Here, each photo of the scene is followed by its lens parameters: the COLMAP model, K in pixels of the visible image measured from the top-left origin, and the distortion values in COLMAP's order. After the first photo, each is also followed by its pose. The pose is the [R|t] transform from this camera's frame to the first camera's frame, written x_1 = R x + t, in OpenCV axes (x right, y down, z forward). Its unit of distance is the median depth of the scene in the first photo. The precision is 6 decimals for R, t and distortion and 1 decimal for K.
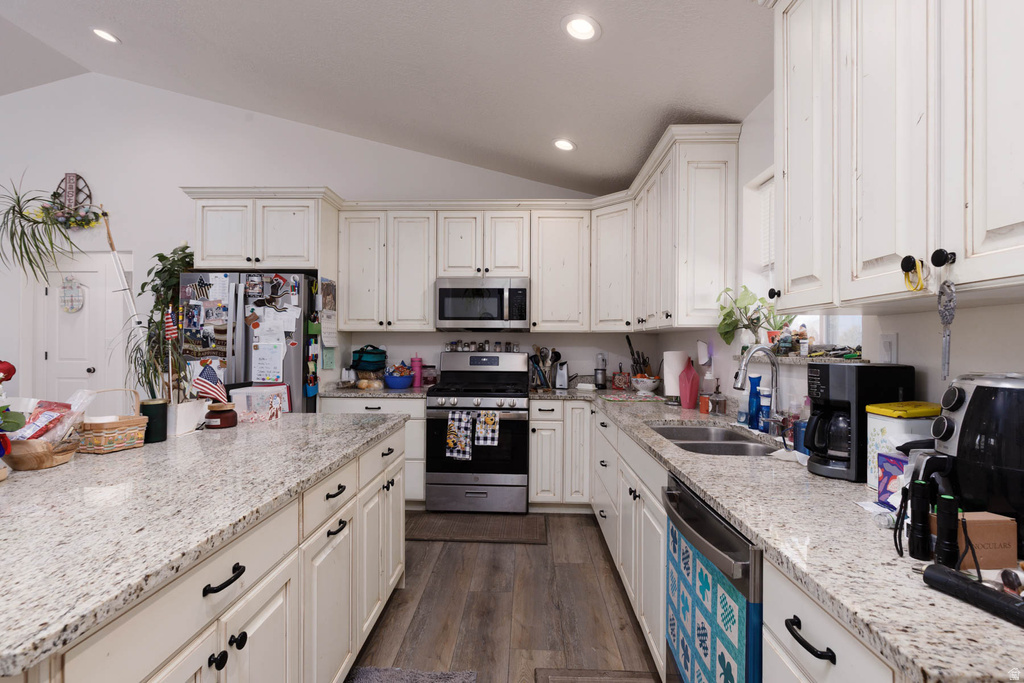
lens RADIAL K [[479.9, 0, 525.0], [0, 479.9, 346.8], [0, 0, 1]] dist [-0.013638, 0.001647]
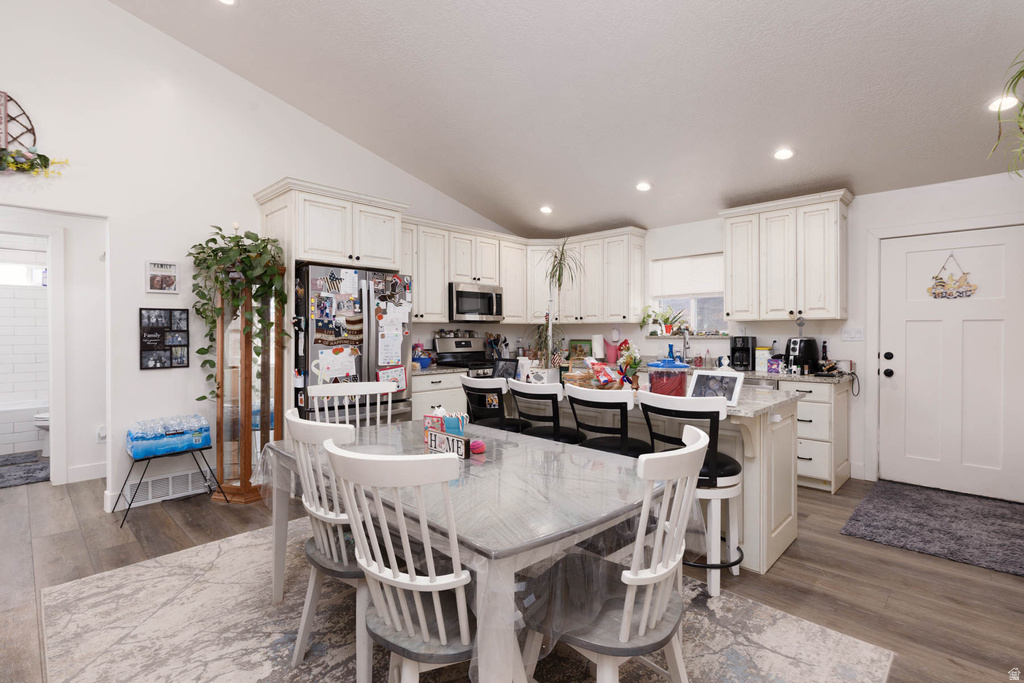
lens RADIAL K [[479.9, 0, 511.5], [0, 479.9, 340.5], [0, 0, 1]] dist [-0.013638, 0.001647]
pose [[0.684298, -0.018225, 0.728974, -1.073631], [0.009167, 0.999824, 0.016391, -0.003411], [-0.729144, -0.004534, 0.684345, -0.032918]]
